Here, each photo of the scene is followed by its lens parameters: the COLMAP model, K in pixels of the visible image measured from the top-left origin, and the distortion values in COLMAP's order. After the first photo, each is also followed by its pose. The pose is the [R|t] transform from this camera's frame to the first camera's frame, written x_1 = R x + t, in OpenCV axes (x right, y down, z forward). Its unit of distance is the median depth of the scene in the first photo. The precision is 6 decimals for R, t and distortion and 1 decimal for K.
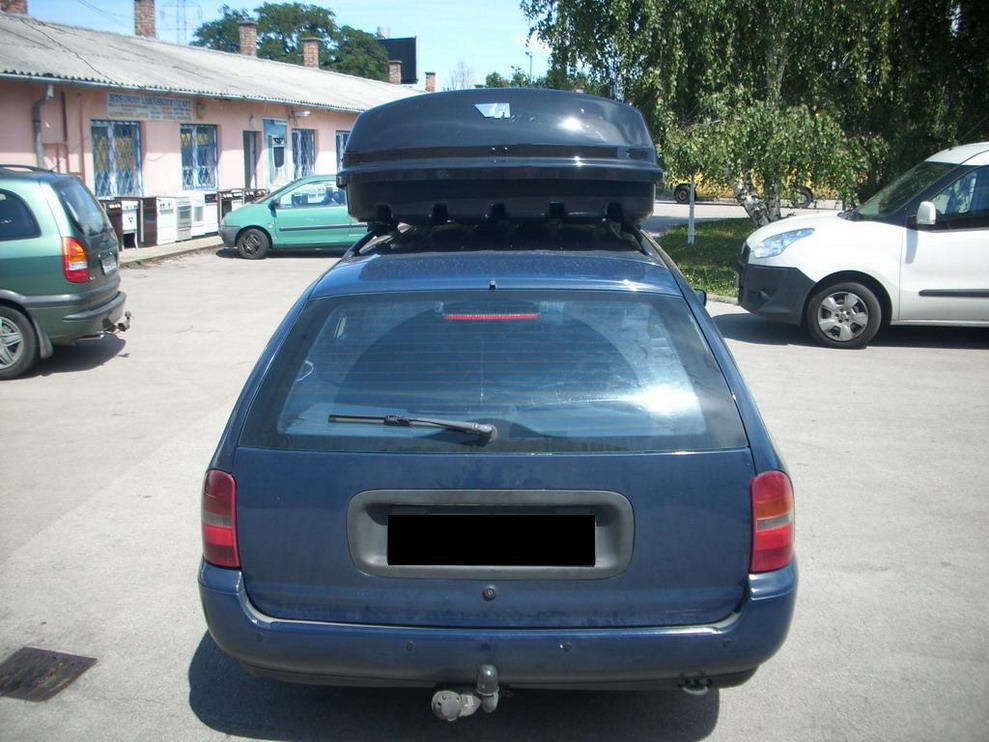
lens RADIAL K [[1030.5, 0, 494.5], [0, 1030.5, 371.0], [0, 0, 1]] dist [-0.186328, 0.130577]
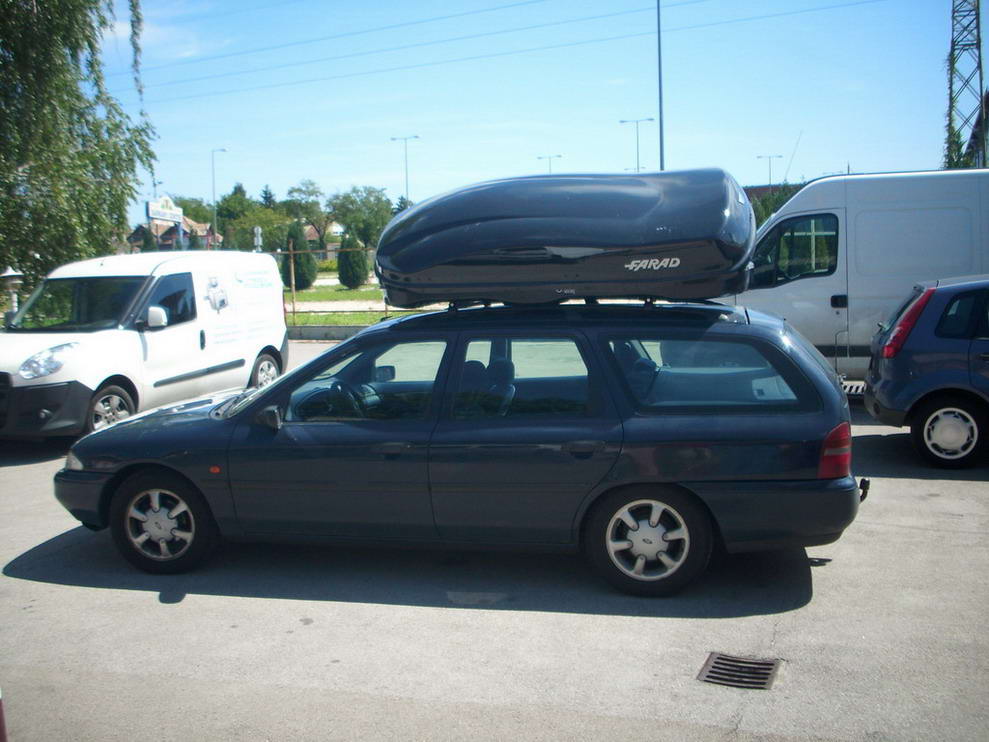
lens RADIAL K [[1063.1, 0, 494.5], [0, 1063.1, 371.0], [0, 0, 1]] dist [-0.000550, -0.000868]
pose [[0.134957, -0.118178, 0.983779, -1.108382], [0.232540, 0.968910, 0.084491, -0.157991], [-0.963178, 0.217365, 0.158242, 0.616619]]
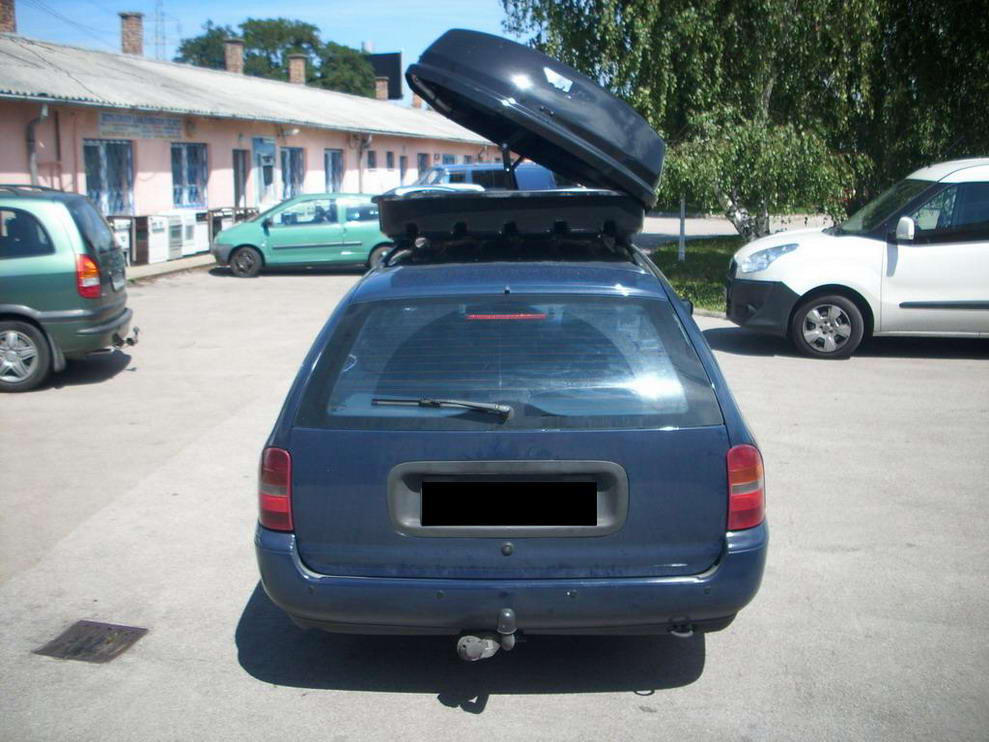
lens RADIAL K [[1055.4, 0, 494.5], [0, 1055.4, 371.0], [0, 0, 1]] dist [-0.181172, 0.116742]
pose [[0.999927, -0.004750, 0.011080, -0.014183], [0.004980, 0.999771, -0.020791, 0.015942], [-0.010978, 0.020844, 0.999722, -0.097111]]
